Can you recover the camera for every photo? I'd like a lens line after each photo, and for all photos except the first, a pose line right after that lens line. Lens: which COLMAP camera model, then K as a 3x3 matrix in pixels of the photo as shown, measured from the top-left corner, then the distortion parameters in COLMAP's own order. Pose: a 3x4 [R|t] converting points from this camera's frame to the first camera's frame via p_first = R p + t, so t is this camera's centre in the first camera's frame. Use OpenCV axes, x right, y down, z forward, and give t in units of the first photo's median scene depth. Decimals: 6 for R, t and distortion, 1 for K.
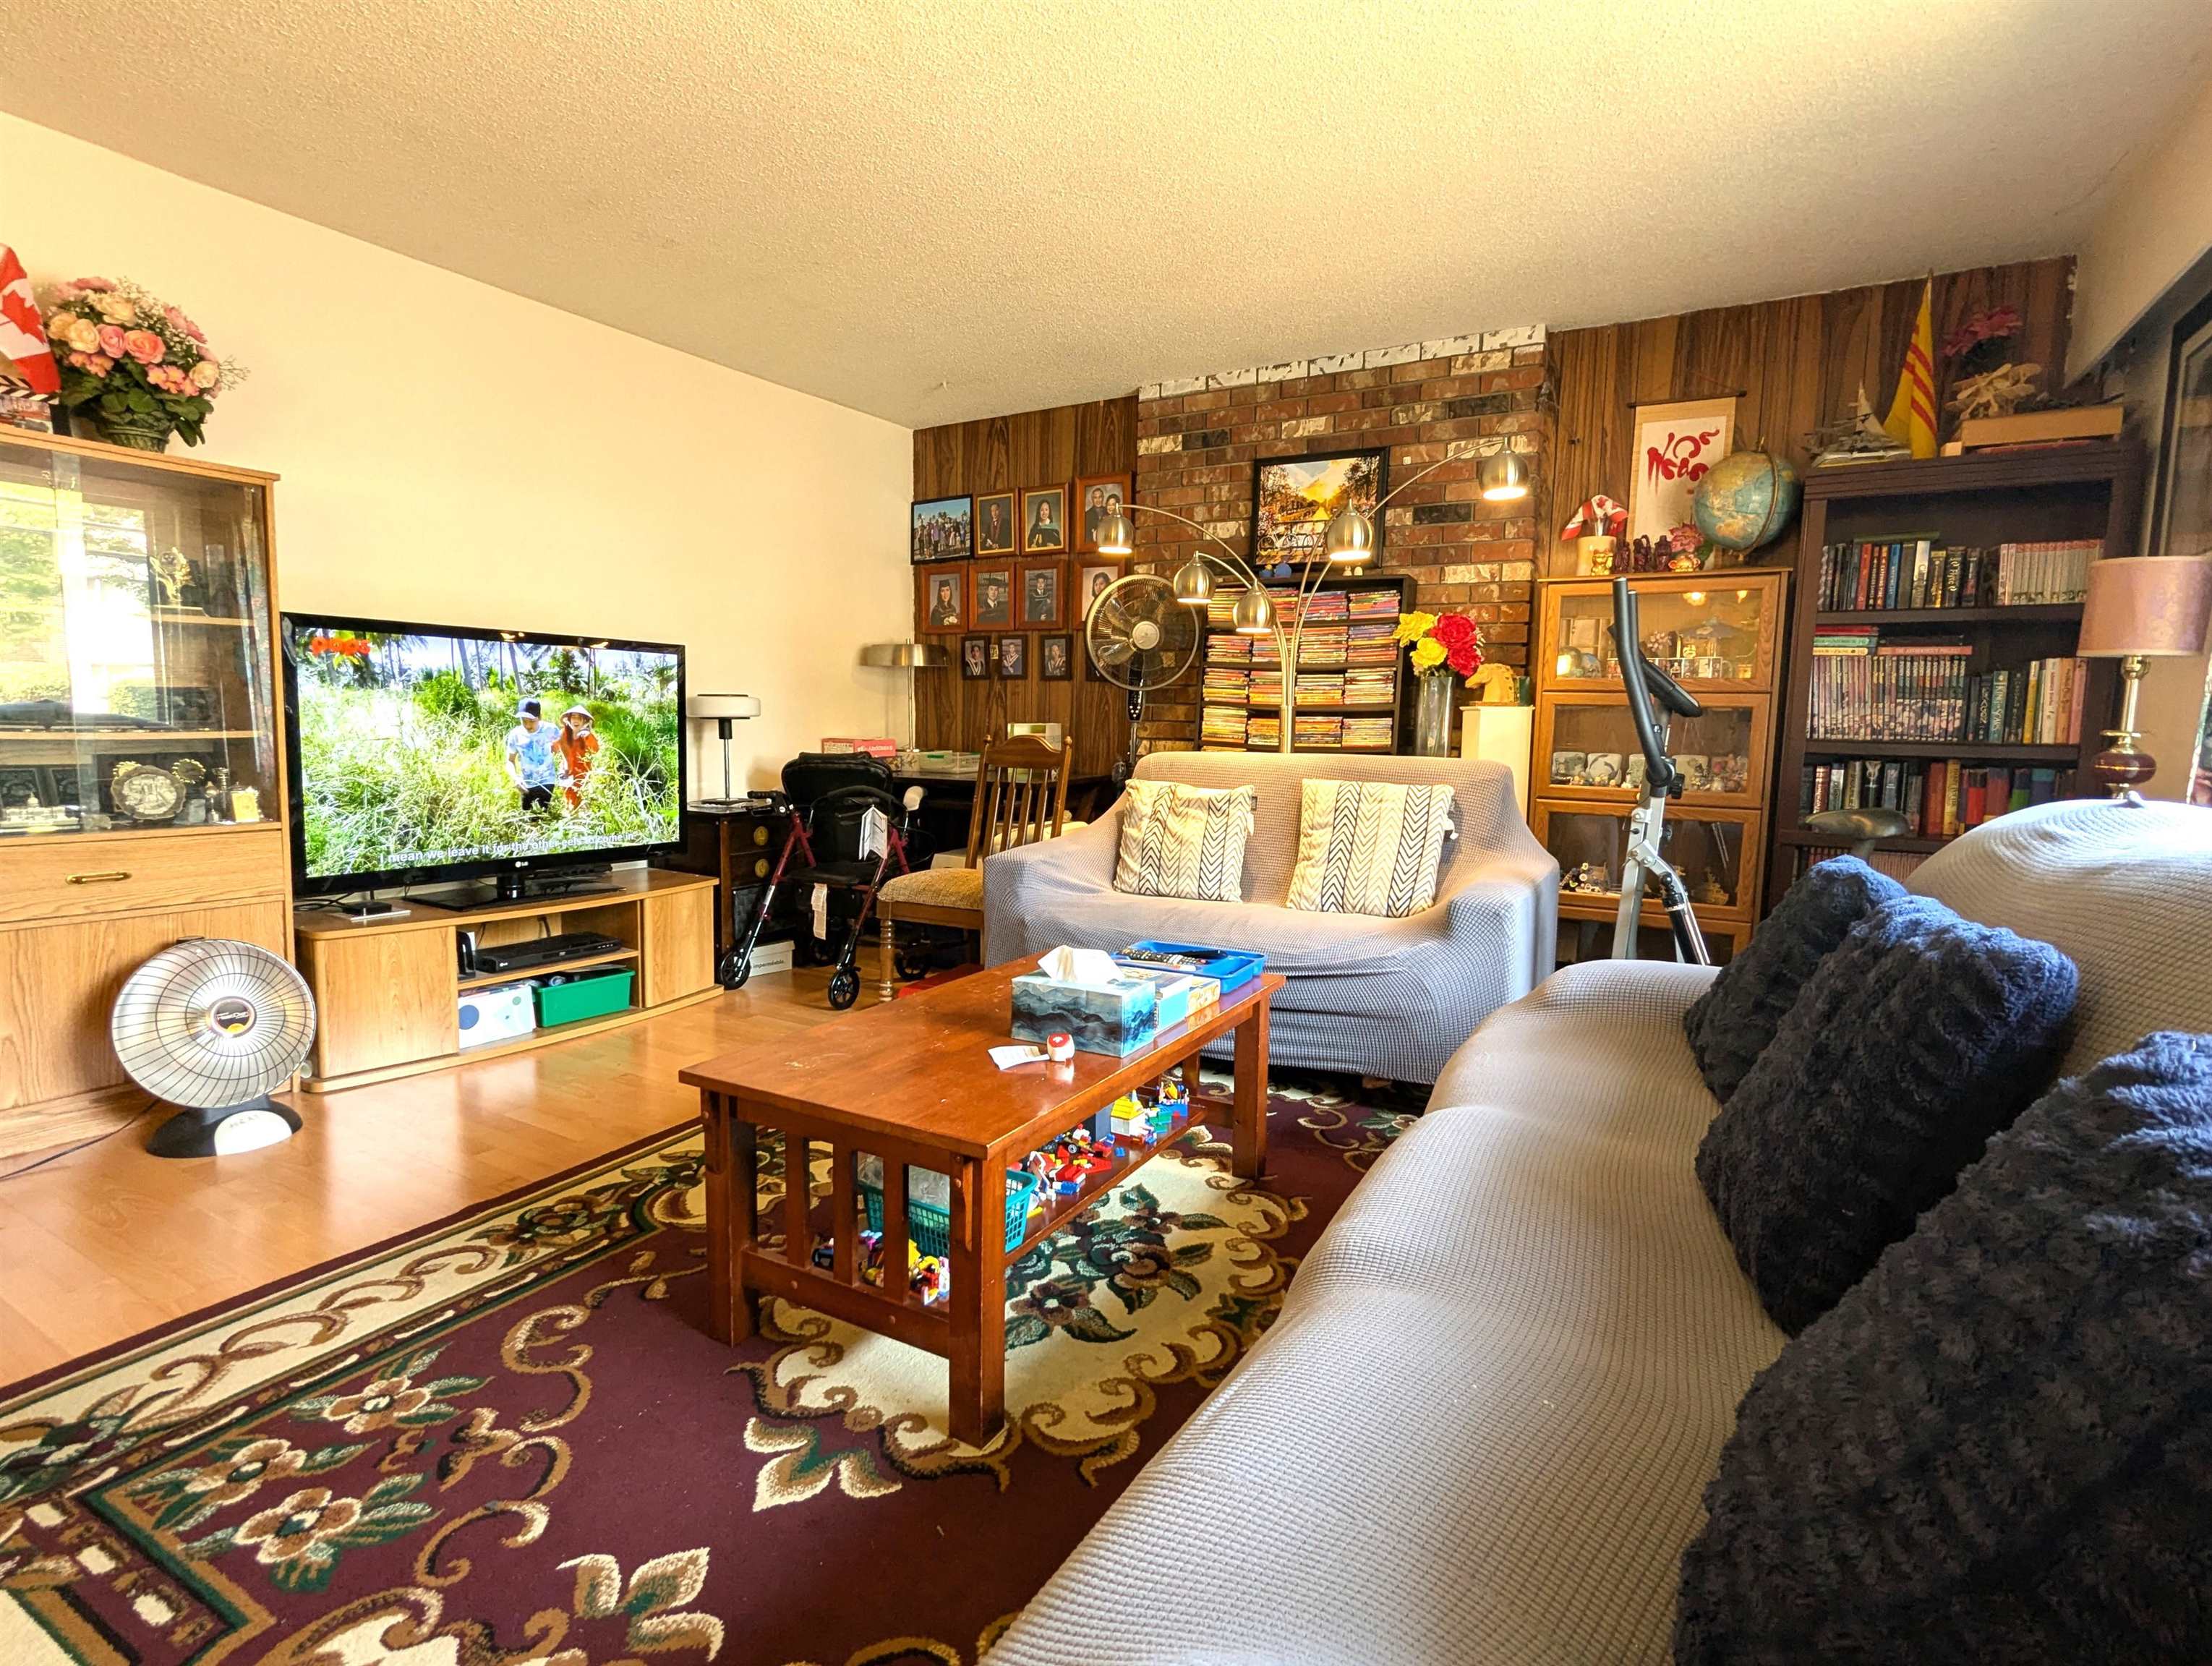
lens RADIAL K [[1084.4, 0, 1131.1], [0, 1084.4, 838.1], [0, 0, 1]] dist [-0.002792, 0.001315]
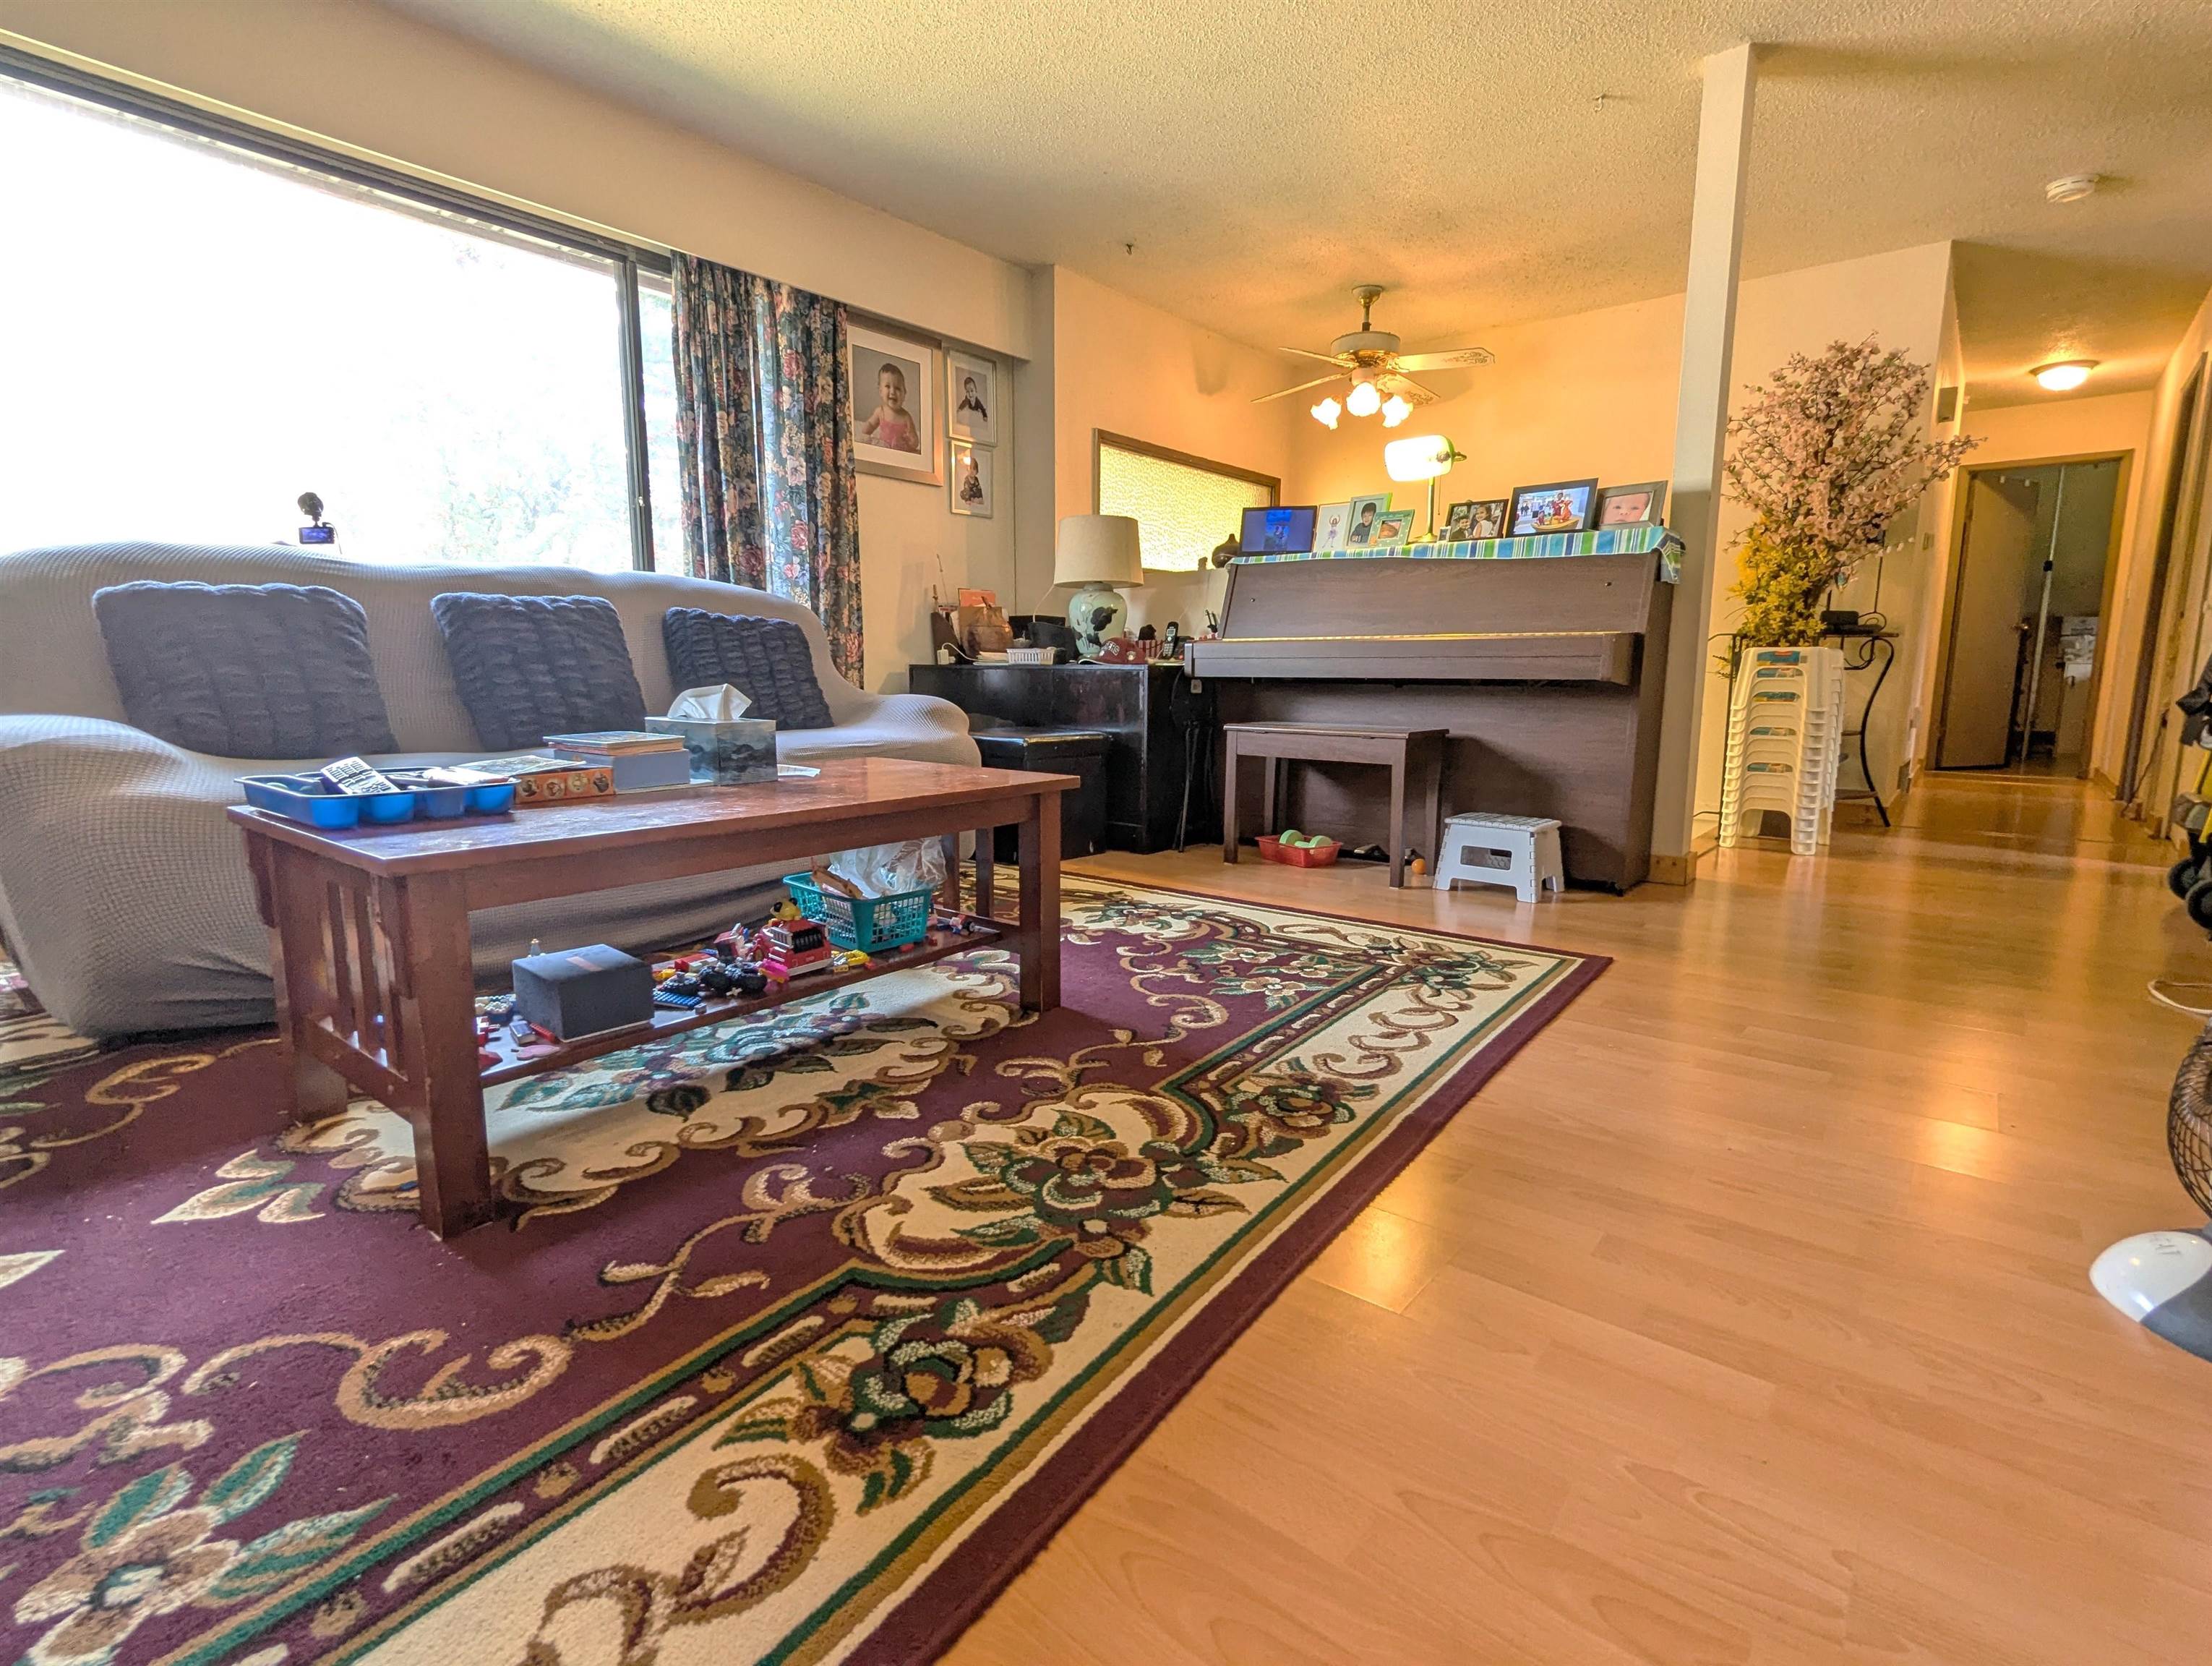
lens RADIAL K [[1056.1, 0, 1102.3], [0, 1056.1, 827.6], [0, 0, 1]] dist [0.002714, 0.000696]
pose [[-0.983066, -0.053636, 0.175226, -0.309226], [-0.007587, 0.967300, 0.253523, -0.011229], [-0.183094, 0.247901, -0.951326, 1.007158]]
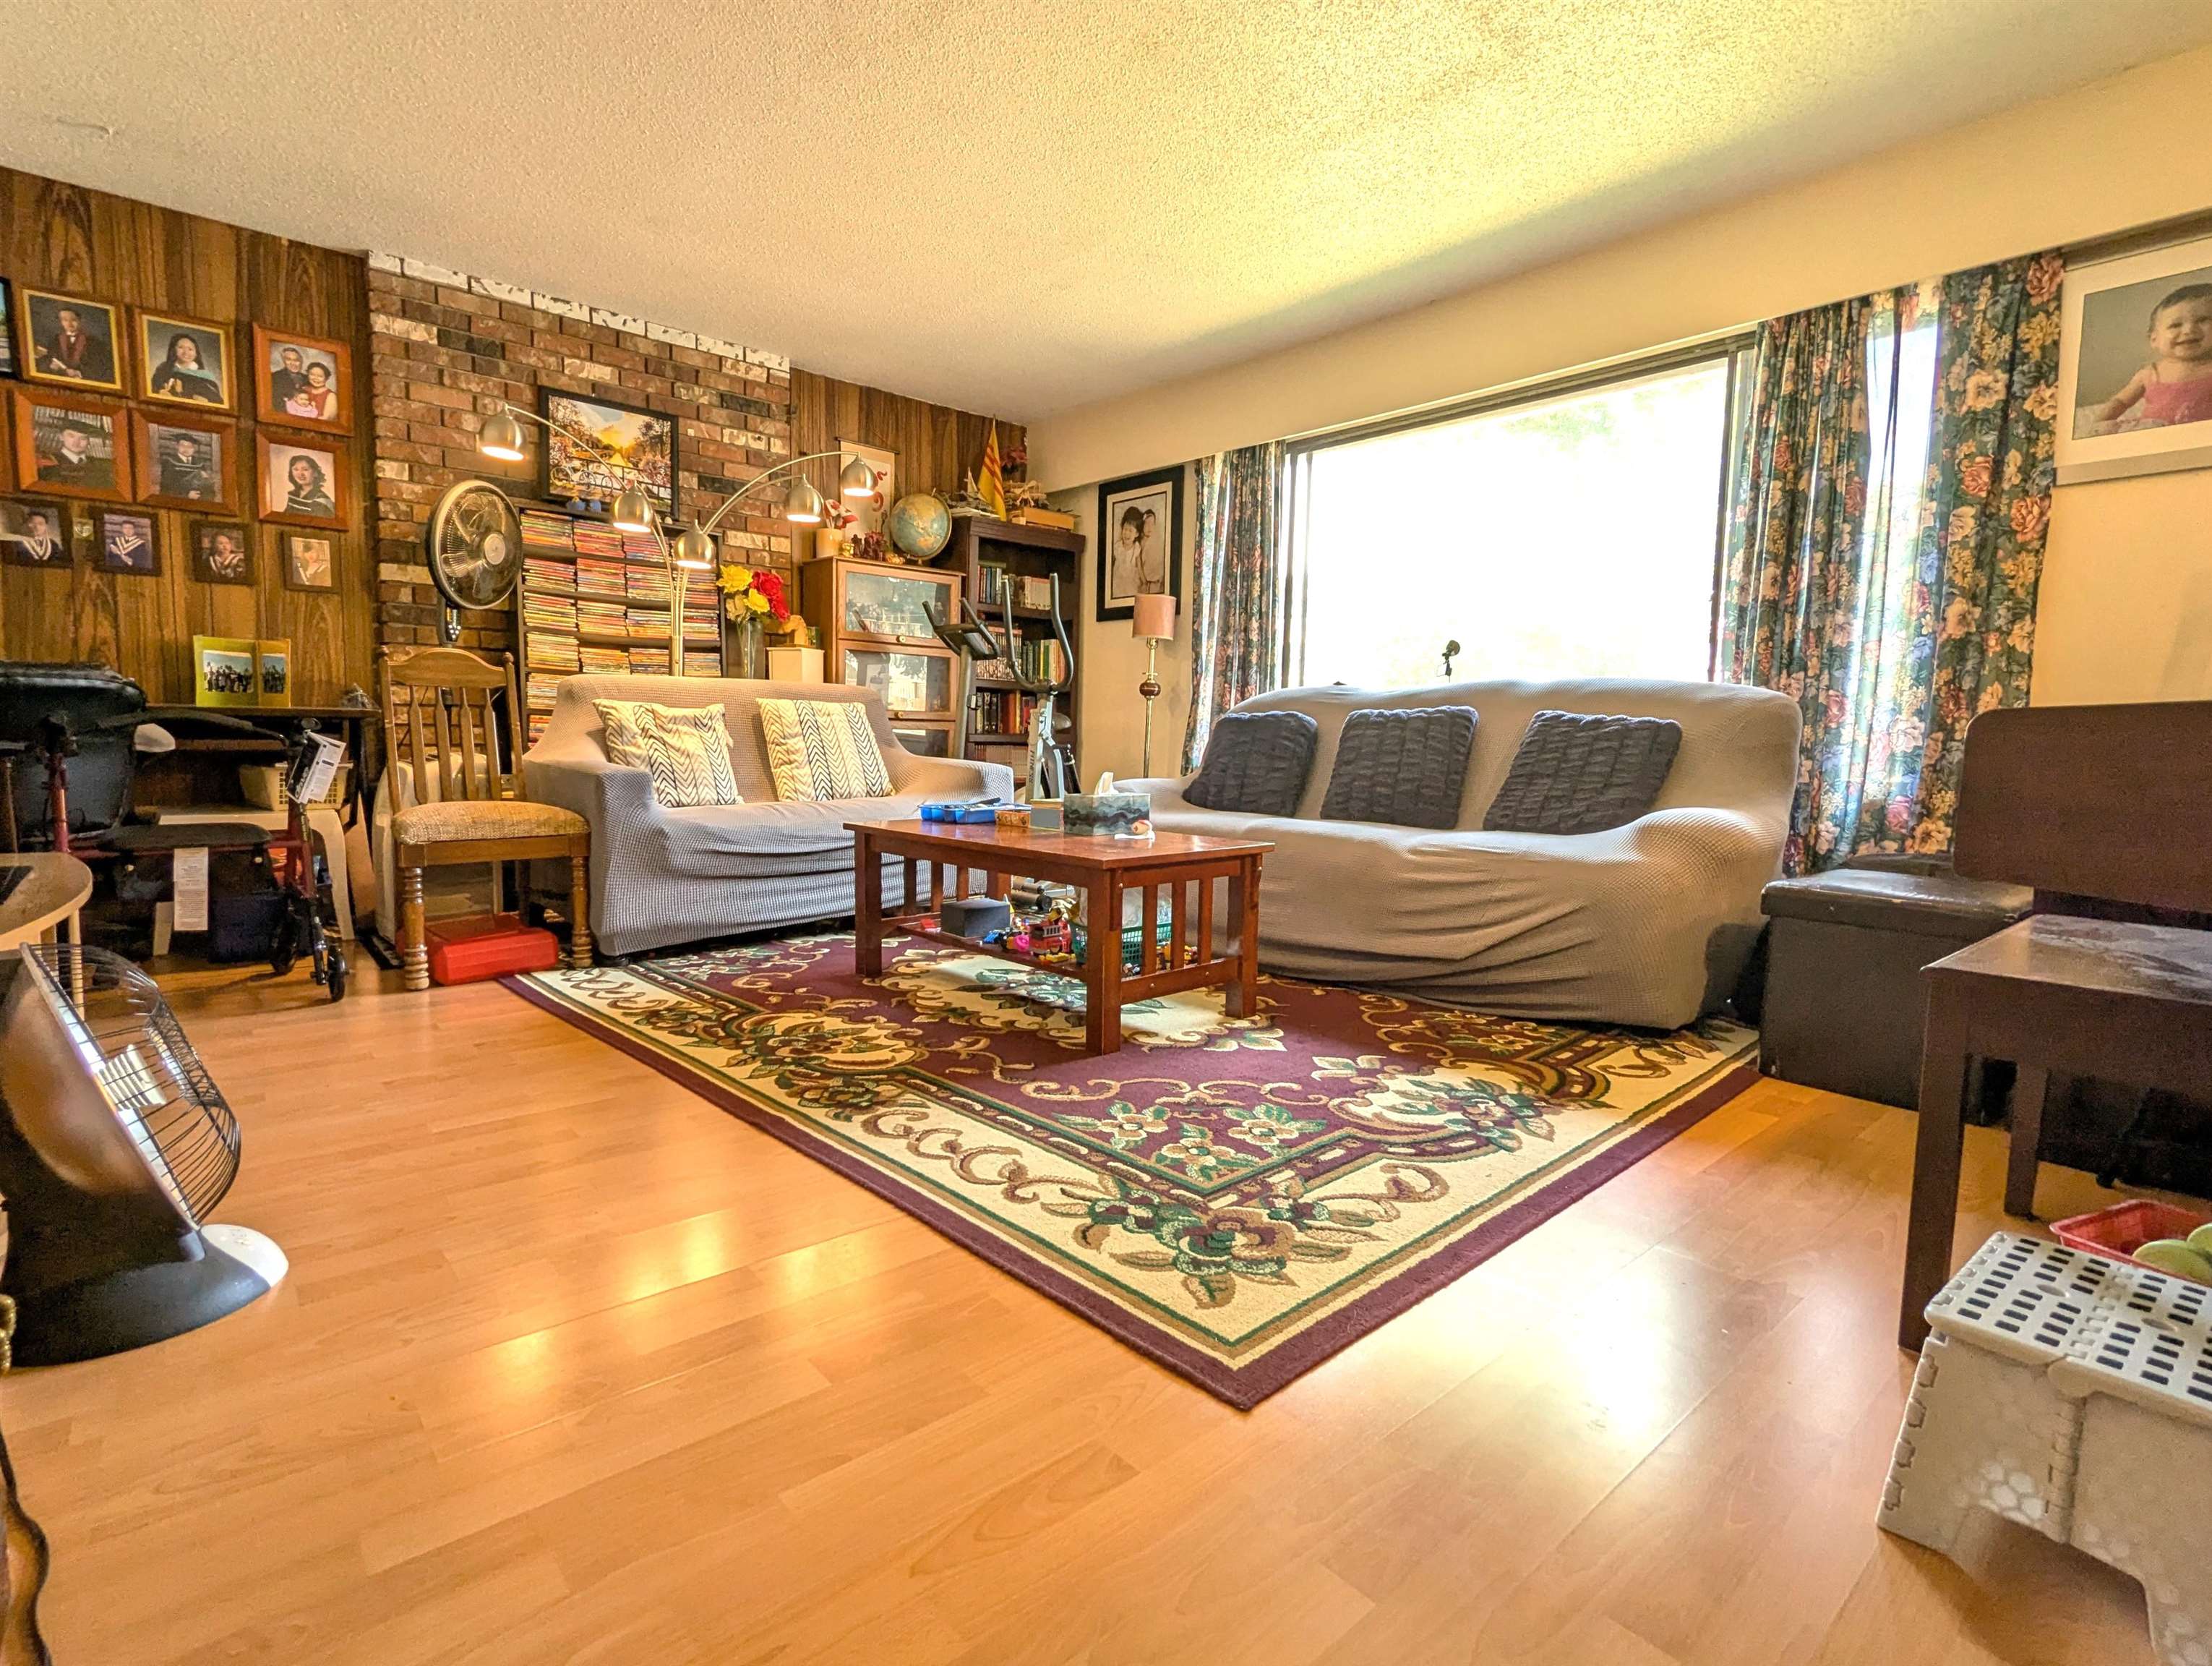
lens RADIAL K [[1056.1, 0, 1102.3], [0, 1056.1, 827.6], [0, 0, 1]] dist [0.002714, 0.000696]
pose [[0.325218, -0.099349, 0.940406, -0.807854], [0.089490, 0.993236, 0.073982, 0.033616], [-0.941395, 0.060096, 0.331909, 0.261350]]
